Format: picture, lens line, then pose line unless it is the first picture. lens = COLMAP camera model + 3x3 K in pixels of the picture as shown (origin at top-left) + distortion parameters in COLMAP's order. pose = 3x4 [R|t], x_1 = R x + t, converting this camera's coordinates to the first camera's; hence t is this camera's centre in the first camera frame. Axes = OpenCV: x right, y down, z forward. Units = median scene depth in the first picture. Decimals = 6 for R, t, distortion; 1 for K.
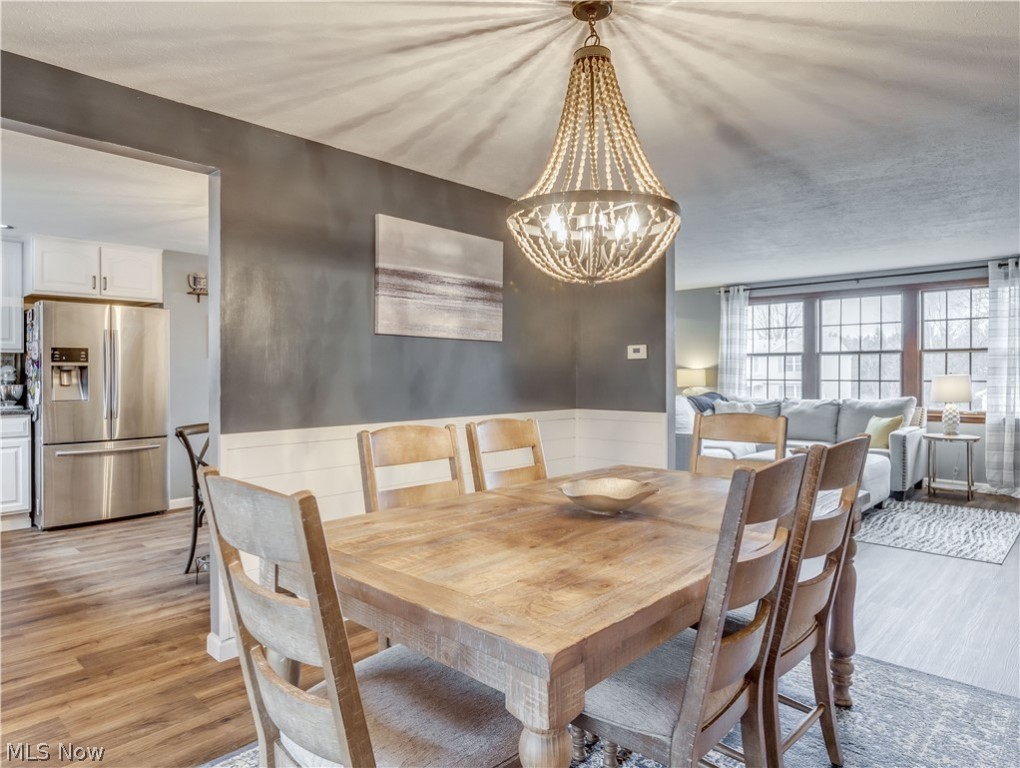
lens RADIAL K [[625.0, 0, 510.0], [0, 625.0, 384.0], [0, 0, 1]] dist [0.004179, -0.001994]
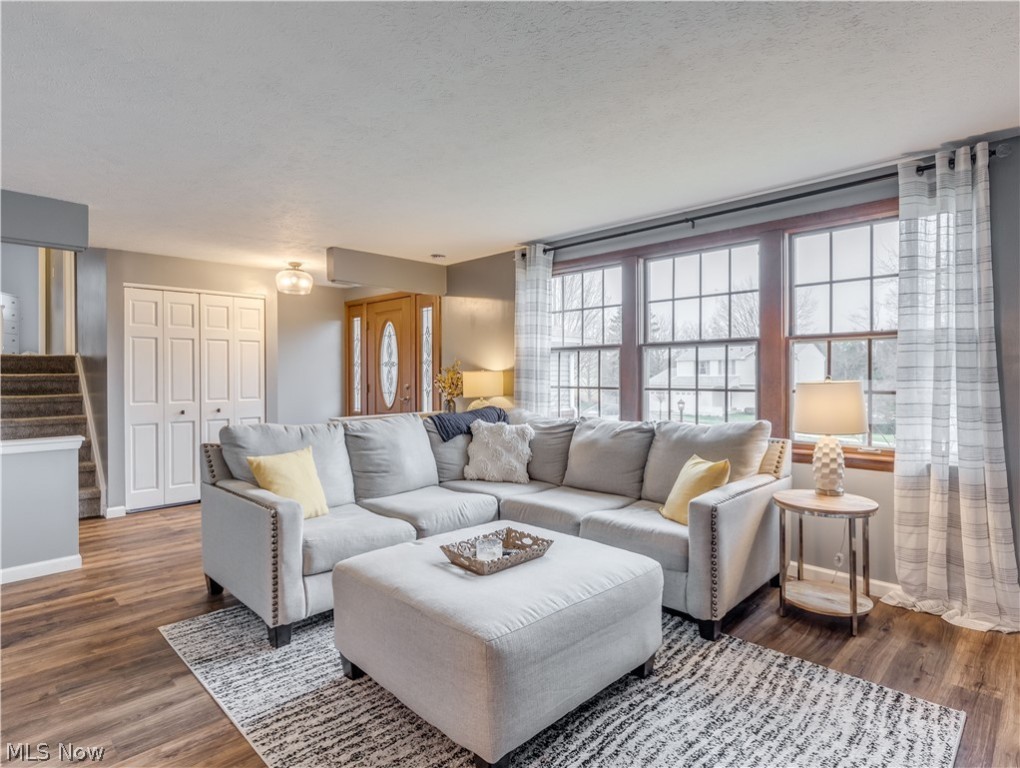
lens RADIAL K [[556.9, 0, 512.0], [0, 556.9, 385.0], [0, 0, 1]] dist [-0.001700, 0.000004]
pose [[0.999744, -0.000873, -0.022617, 0.433069], [0.000837, 0.999998, -0.001617, -0.010196], [0.022619, 0.001598, 0.999743, 0.506321]]
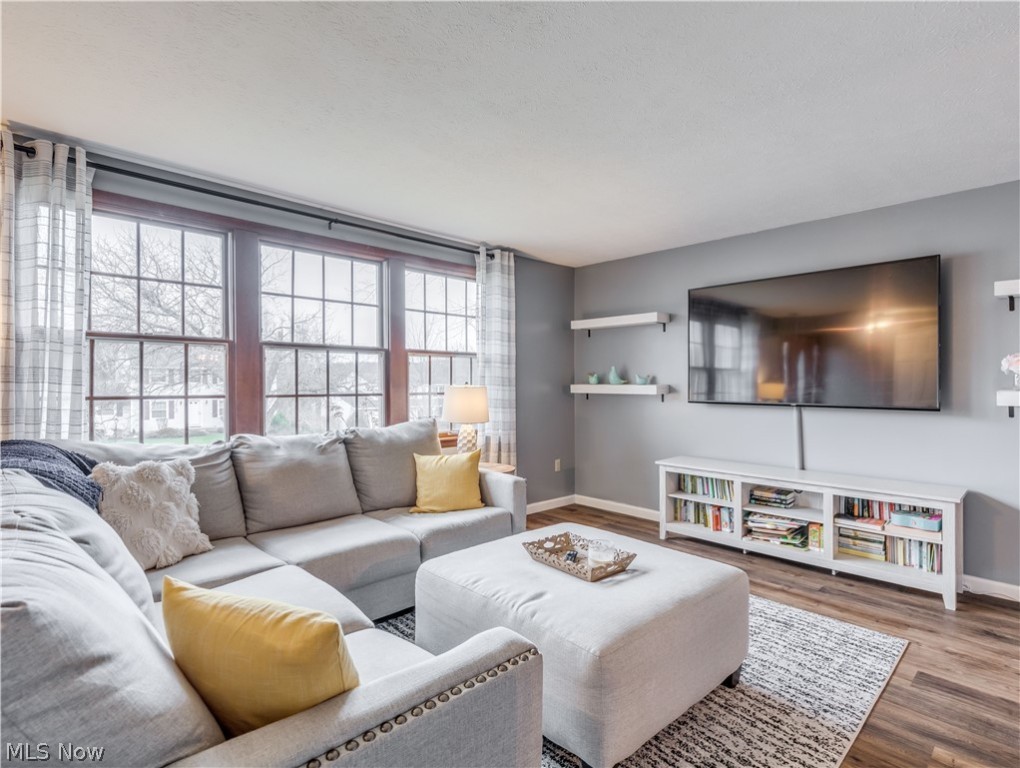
lens RADIAL K [[530.0, 0, 510.0], [0, 530.0, 384.0], [0, 0, 1]] dist [0.003061, 0.000293]
pose [[0.040542, -0.002632, 0.999174, 0.070975], [0.013999, 0.999900, 0.002066, -0.016064], [-0.999080, 0.013904, 0.040574, 0.895276]]
